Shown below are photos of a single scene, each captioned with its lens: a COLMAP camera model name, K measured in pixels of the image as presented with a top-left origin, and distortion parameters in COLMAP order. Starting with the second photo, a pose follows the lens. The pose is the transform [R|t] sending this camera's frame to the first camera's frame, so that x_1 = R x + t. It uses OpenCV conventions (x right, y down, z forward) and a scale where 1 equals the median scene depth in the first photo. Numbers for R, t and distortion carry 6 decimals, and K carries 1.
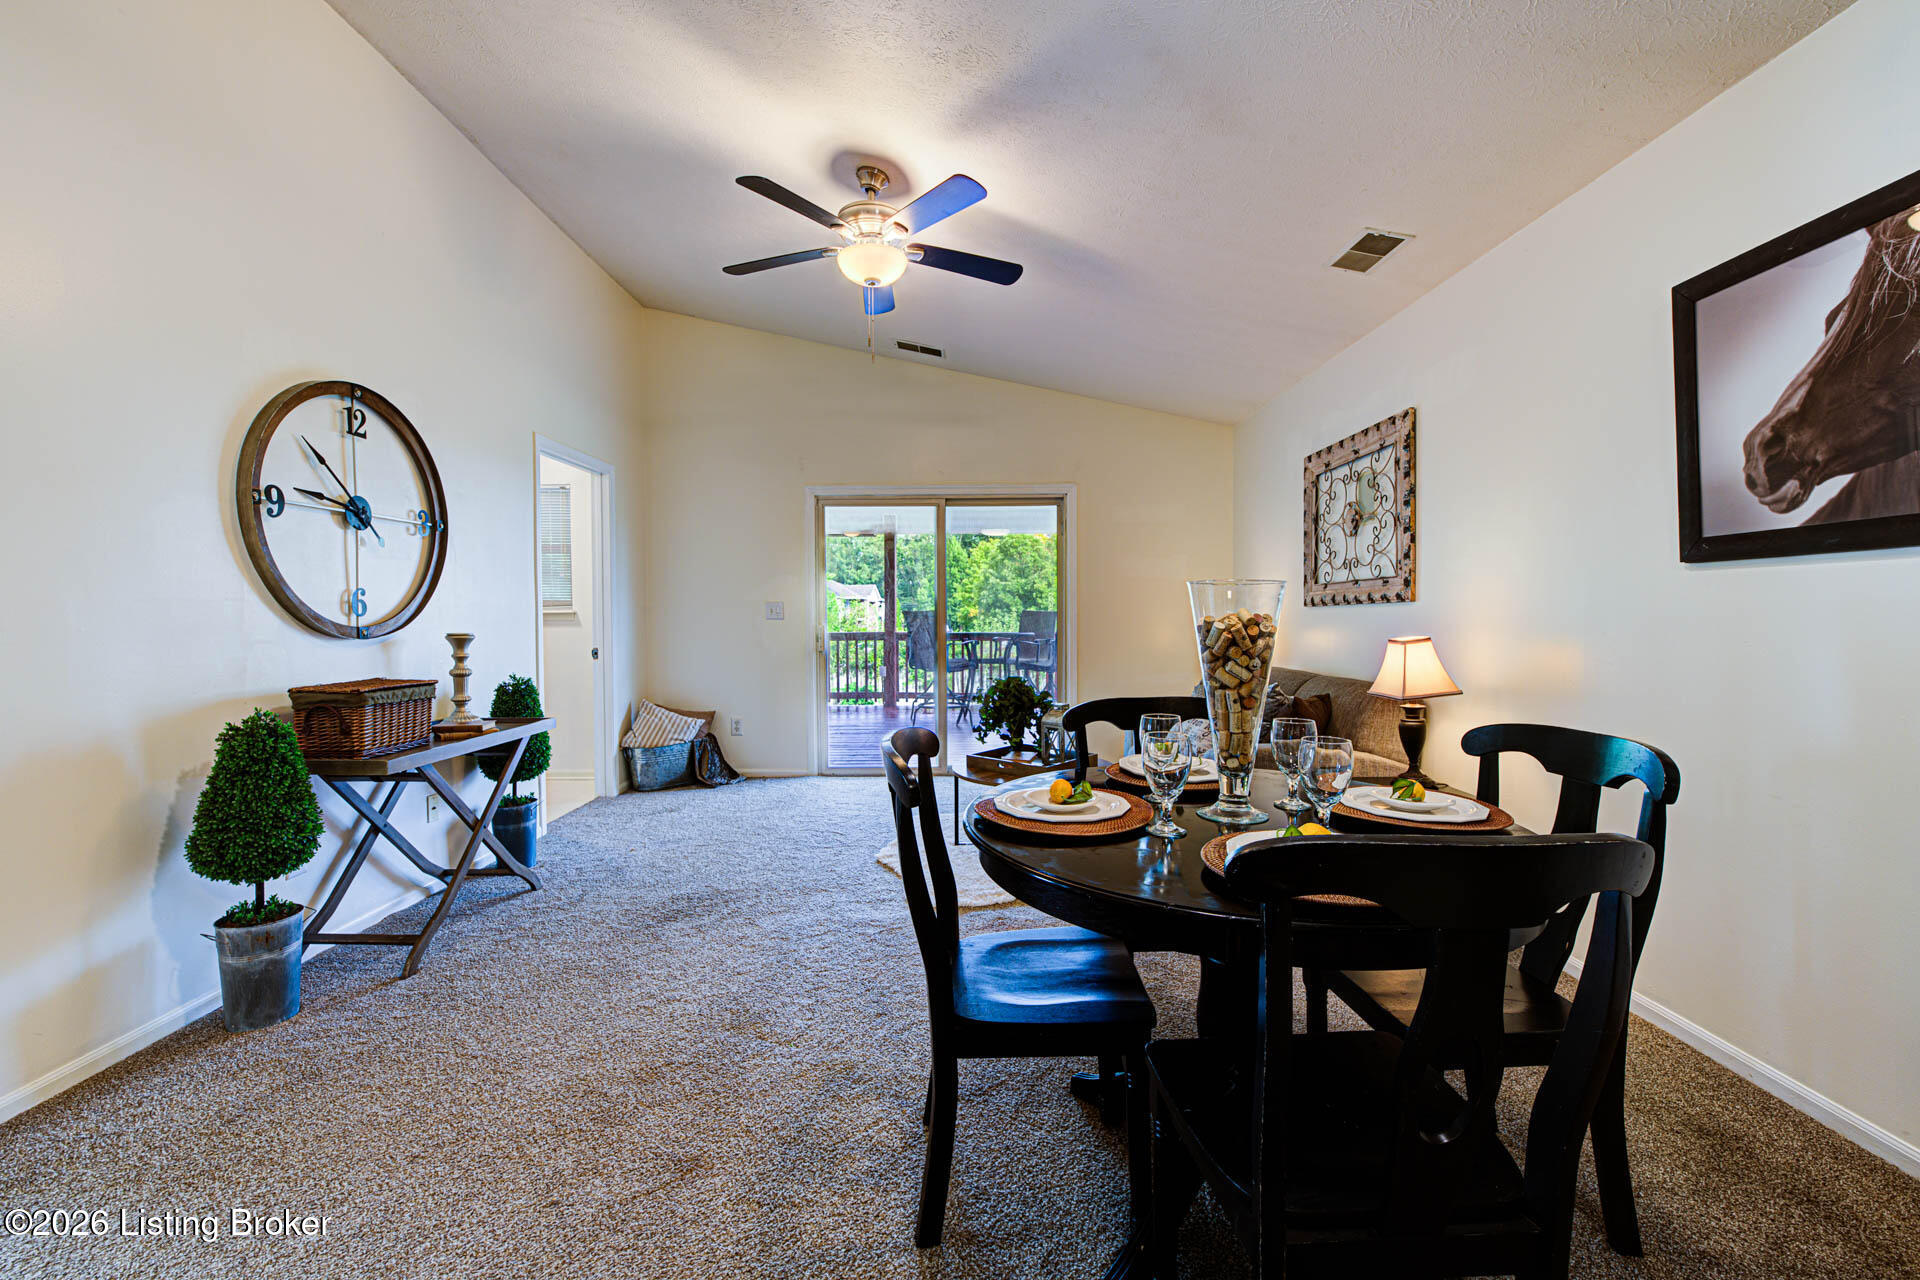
lens RADIAL K [[794.0, 0, 955.5], [0, 794.0, 636.2], [0, 0, 1]] dist [-0.002824, 0.001040]
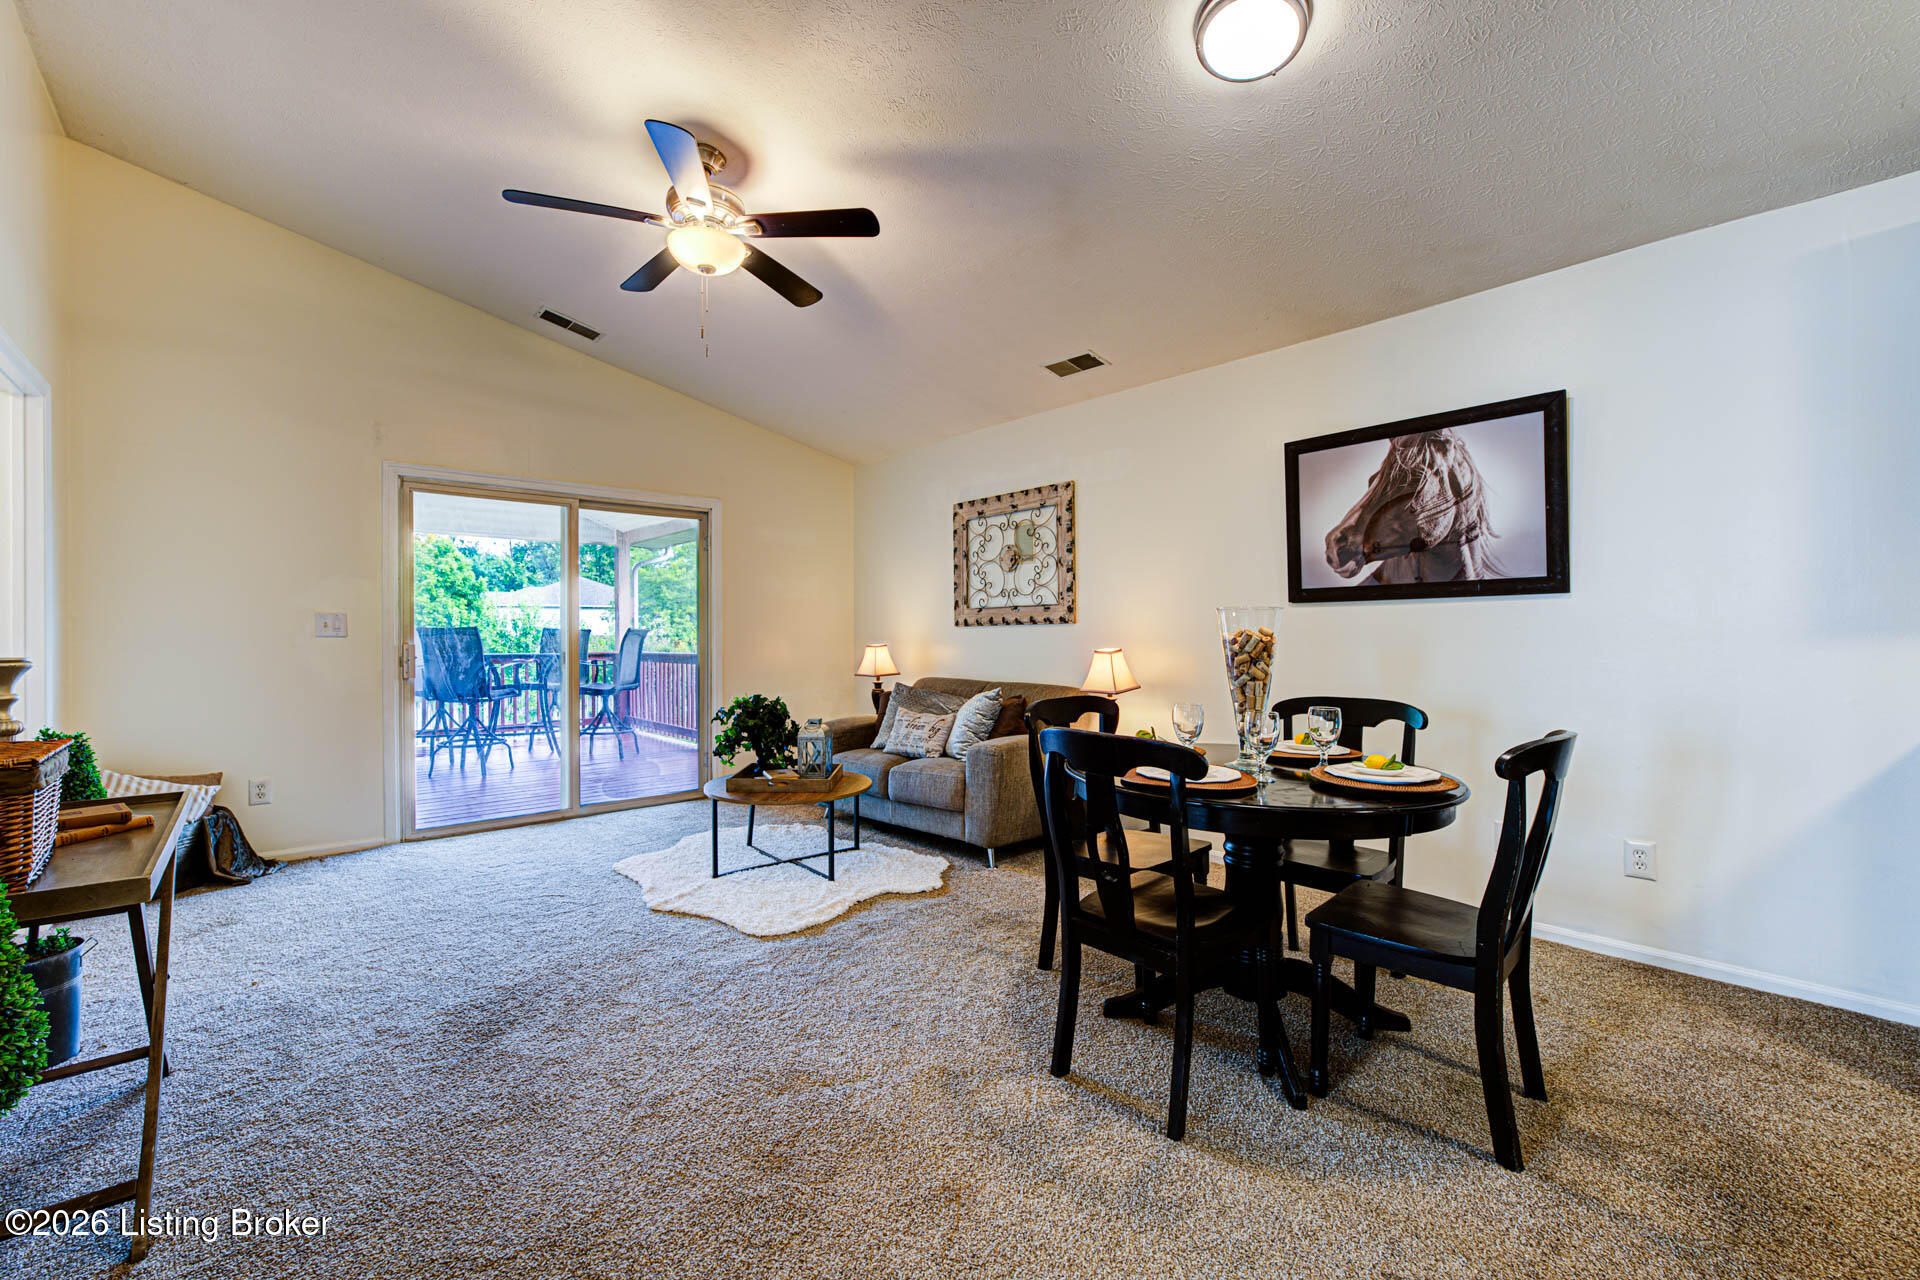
lens RADIAL K [[794.0, 0, 959.3], [0, 794.0, 636.2], [0, 0, 1]] dist [-0.002824, 0.001040]
pose [[0.742773, 0.001741, 0.669541, -0.476954], [0.015127, 0.999698, -0.019382, 0.001635], [-0.669372, 0.024524, 0.742522, 0.123638]]
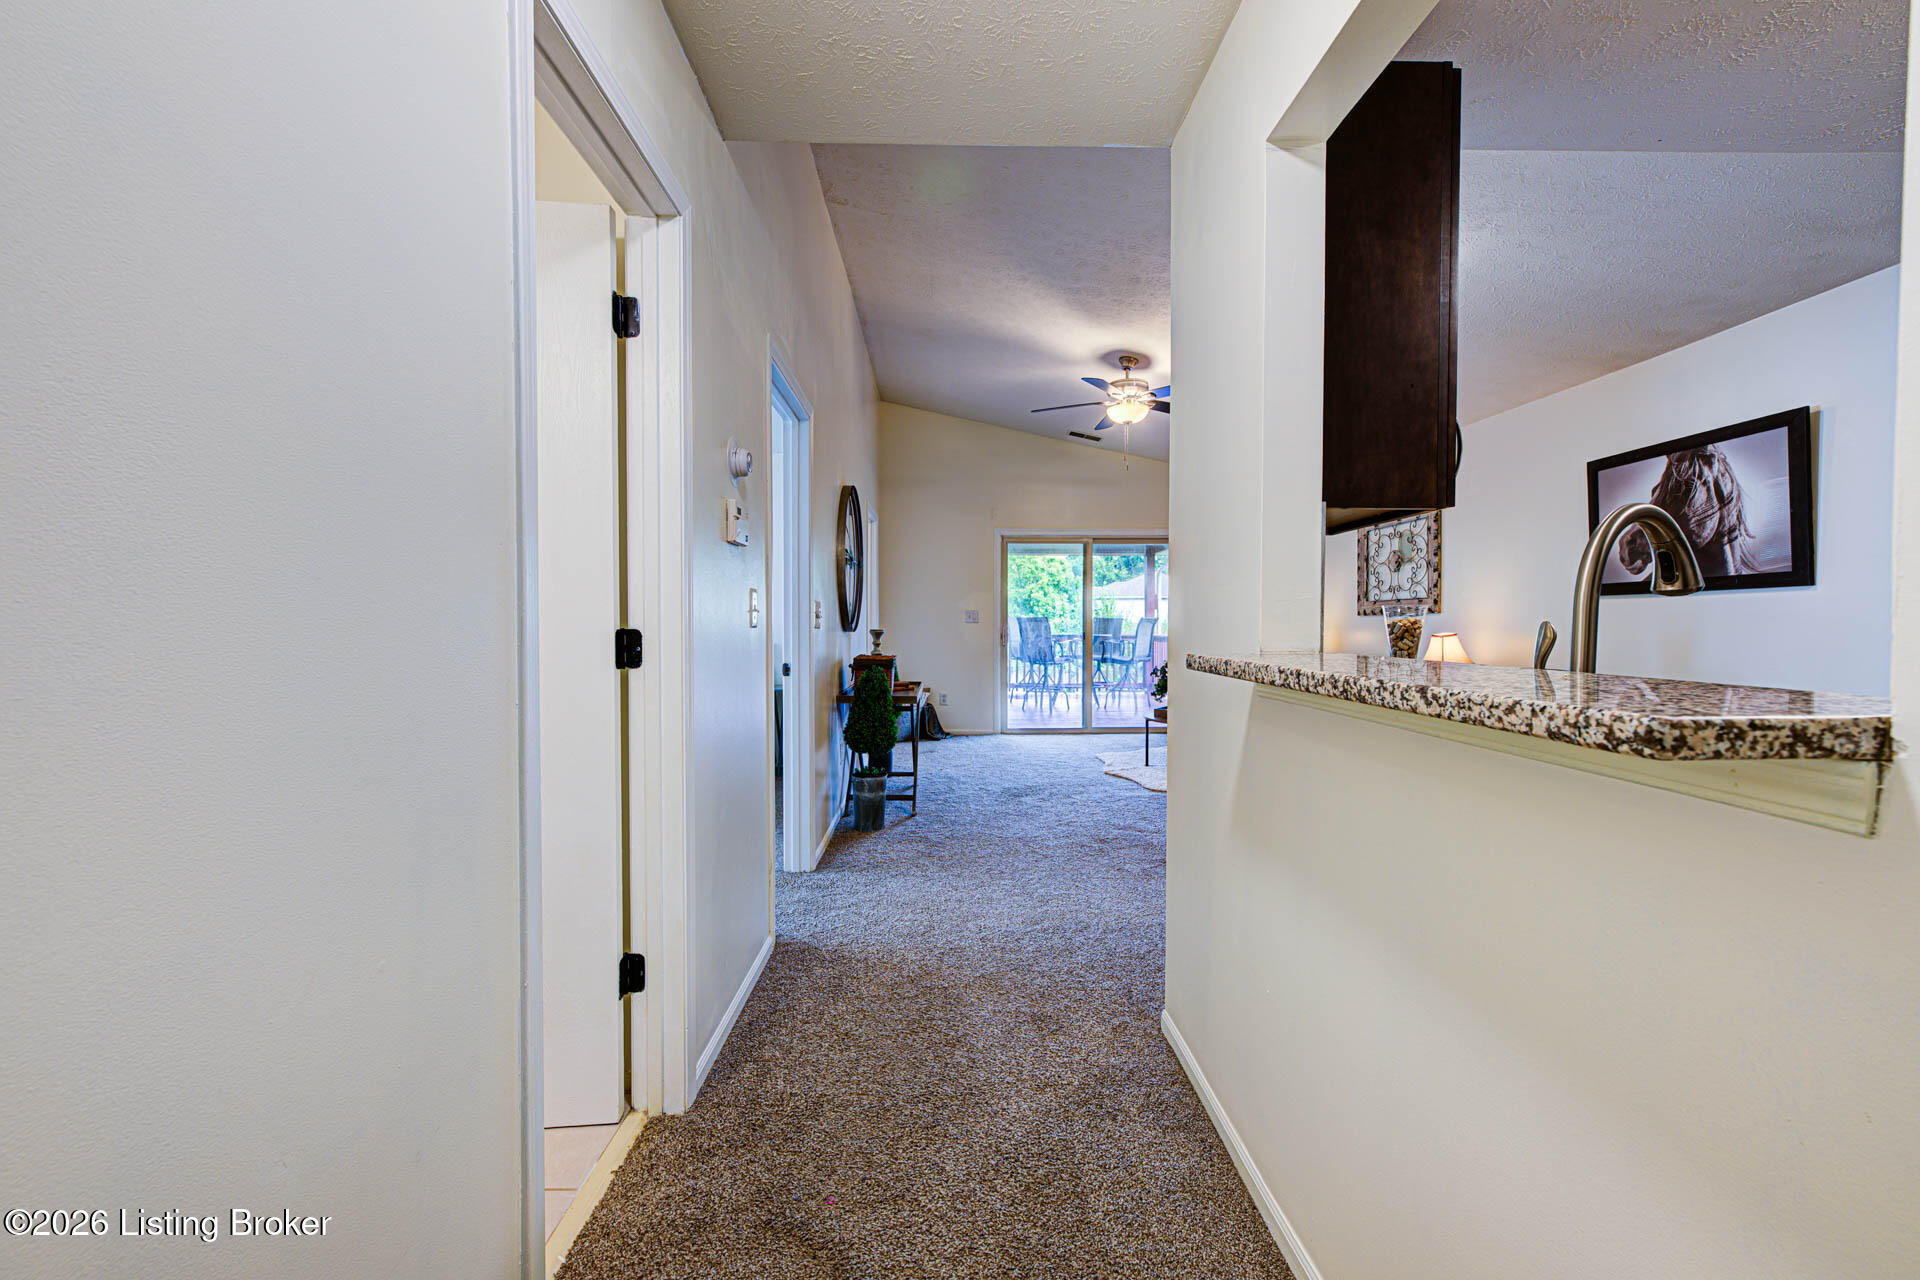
lens RADIAL K [[756.1, 0, 960.0], [0, 756.1, 636.0], [0, 0, 1]] dist [0.004058, 0.000681]
pose [[0.999522, 0.003821, 0.030683, -0.482008], [-0.003591, 0.999965, -0.007545, 0.020209], [-0.030711, 0.007431, 0.999501, -0.564332]]
